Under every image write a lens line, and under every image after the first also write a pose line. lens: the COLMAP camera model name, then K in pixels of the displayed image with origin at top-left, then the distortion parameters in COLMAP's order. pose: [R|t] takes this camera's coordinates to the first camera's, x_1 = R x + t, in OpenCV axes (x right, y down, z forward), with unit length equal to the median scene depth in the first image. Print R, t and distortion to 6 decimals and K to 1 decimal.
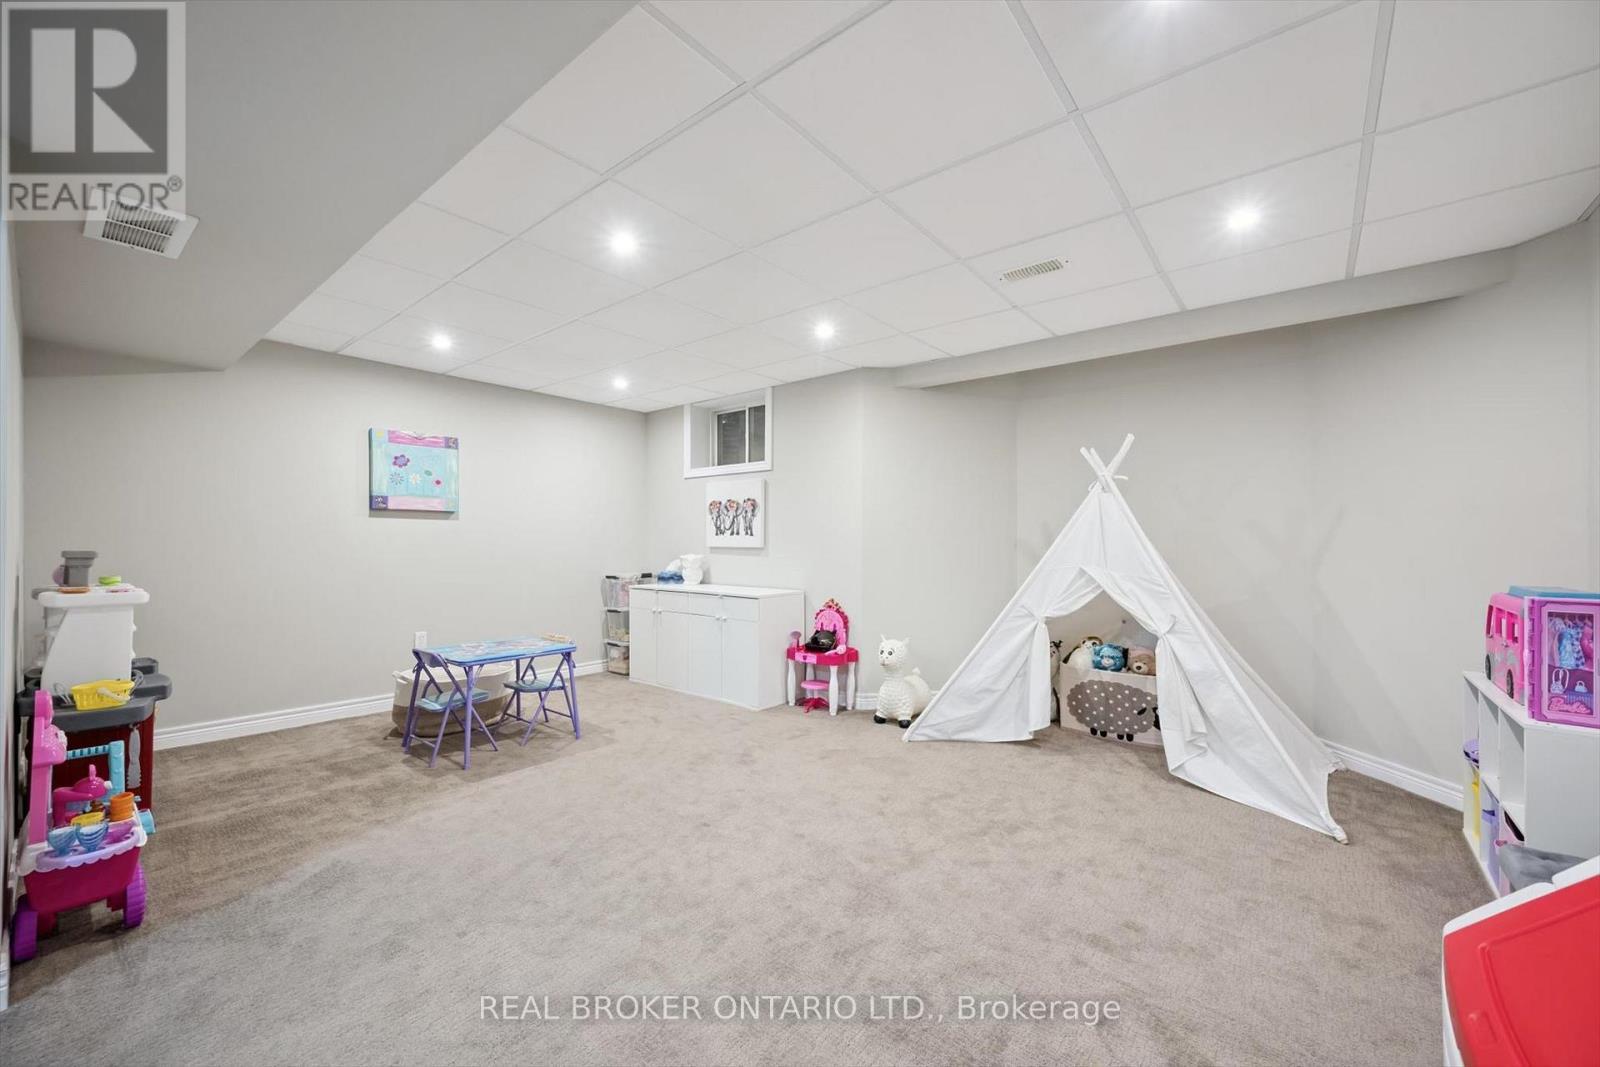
lens RADIAL K [[625.9, 0, 807.3], [0, 625.9, 538.2], [0, 0, 1]] dist [0.002030, 0.000064]
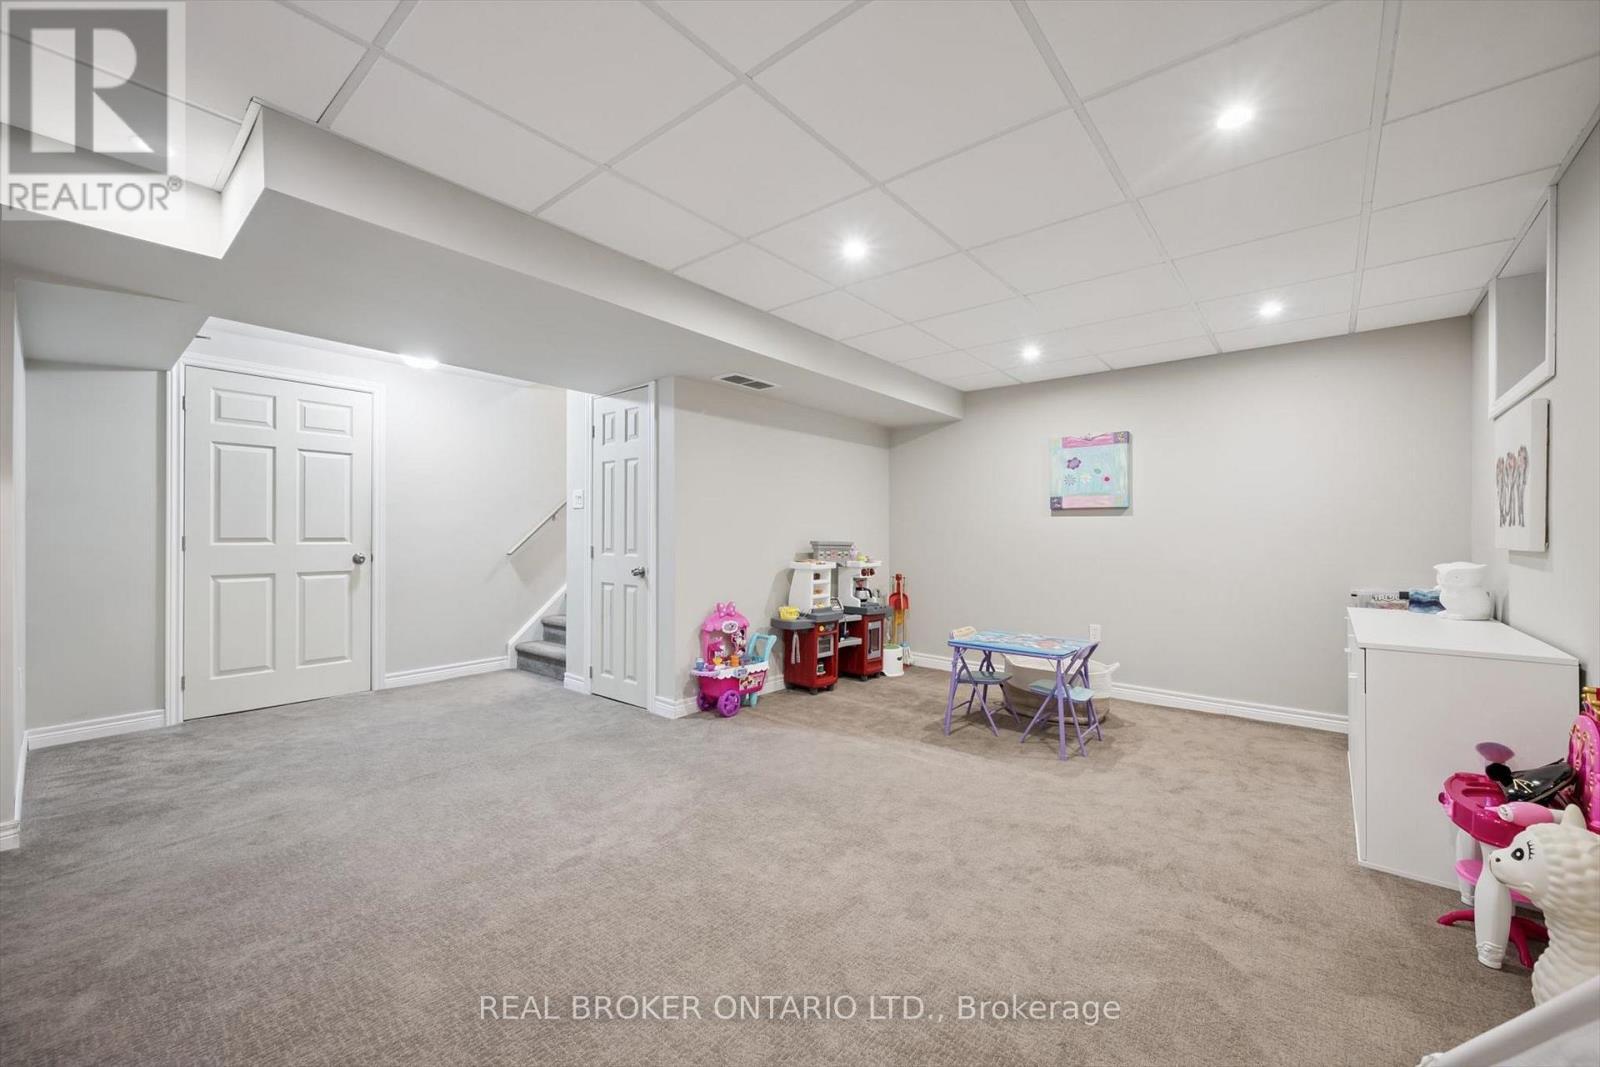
lens RADIAL K [[625.9, 0, 807.3], [0, 625.9, 538.2], [0, 0, 1]] dist [0.002030, 0.000064]
pose [[-0.006597, -0.001204, -0.999978, 0.543402], [-0.000751, 0.999999, -0.001199, 0.009572], [0.999978, 0.000743, -0.006598, 0.677562]]
